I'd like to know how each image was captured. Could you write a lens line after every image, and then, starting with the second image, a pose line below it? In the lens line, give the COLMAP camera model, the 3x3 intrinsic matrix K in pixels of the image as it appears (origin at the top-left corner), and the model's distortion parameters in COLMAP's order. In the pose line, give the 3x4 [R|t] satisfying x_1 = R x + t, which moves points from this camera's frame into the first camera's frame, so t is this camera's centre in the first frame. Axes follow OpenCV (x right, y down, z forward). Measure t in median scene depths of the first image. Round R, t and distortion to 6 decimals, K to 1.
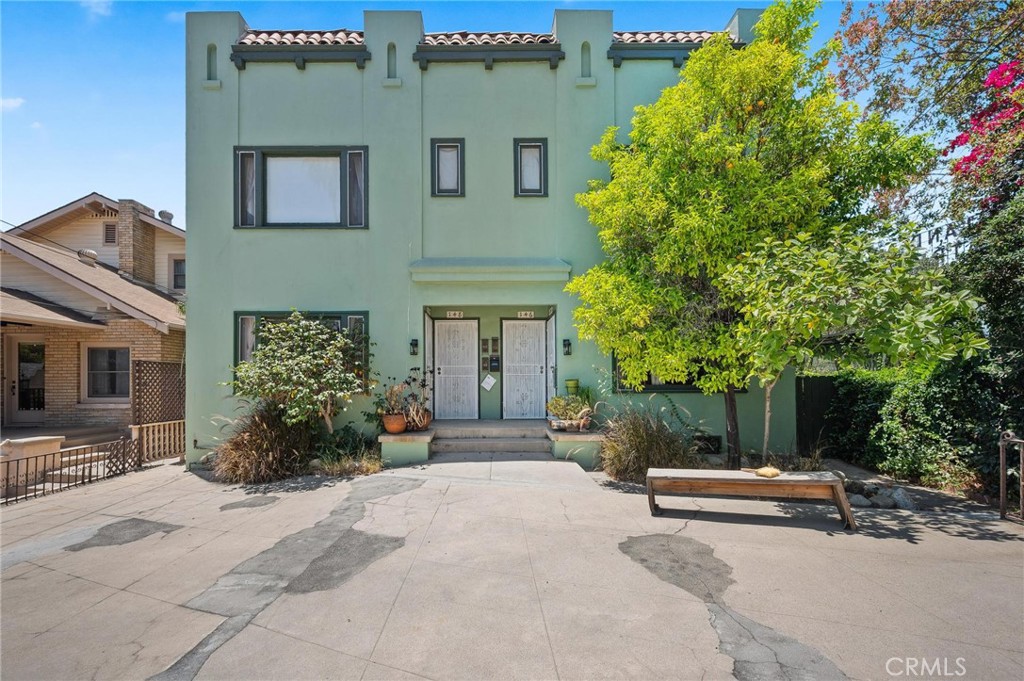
lens RADIAL K [[463.3, 0, 492.6], [0, 463.3, 375.8], [0, 0, 1]] dist [-0.004070, -0.000400]
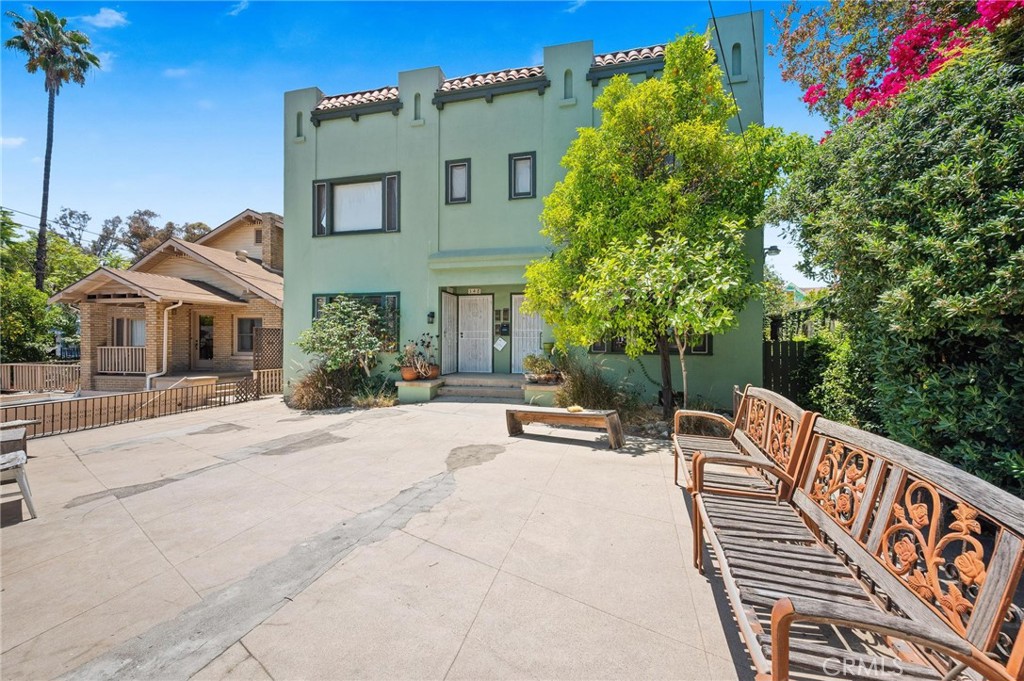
lens RADIAL K [[438.3, 0, 514.1], [0, 438.3, 339.0], [0, 0, 1]] dist [-0.002987, -0.000098]
pose [[0.973172, 0.006736, -0.229982, 0.357994], [-0.005306, 0.999963, 0.006835, -0.009676], [0.230019, -0.005431, 0.973171, -0.188877]]
